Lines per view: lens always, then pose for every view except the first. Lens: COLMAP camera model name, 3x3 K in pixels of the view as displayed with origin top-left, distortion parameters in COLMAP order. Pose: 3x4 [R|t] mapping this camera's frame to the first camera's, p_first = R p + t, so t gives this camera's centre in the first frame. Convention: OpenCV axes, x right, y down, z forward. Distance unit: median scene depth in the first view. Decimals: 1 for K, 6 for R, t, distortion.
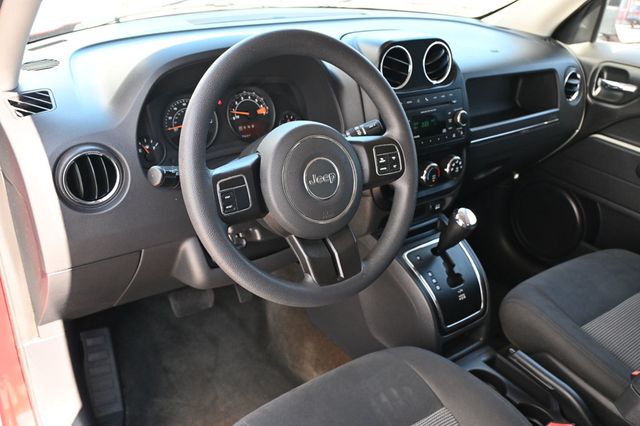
lens RADIAL K [[552.1, 0, 320.0], [0, 552.1, 213.0], [0, 0, 1]] dist [0.015544, 0.002376]
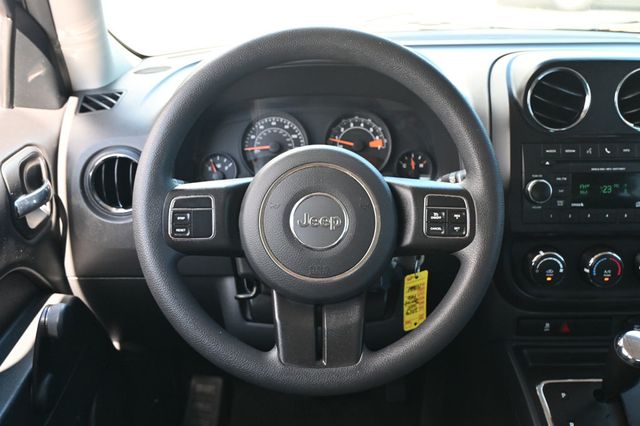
lens RADIAL K [[694.3, 0, 320.0], [0, 694.3, 213.0], [0, 0, 1]] dist [0.056481, -0.008859]
pose [[0.833129, 0.149369, -0.532526, 0.437259], [-0.217992, 0.973581, -0.067963, -0.008505], [0.508306, 0.172708, 0.843681, 0.187681]]
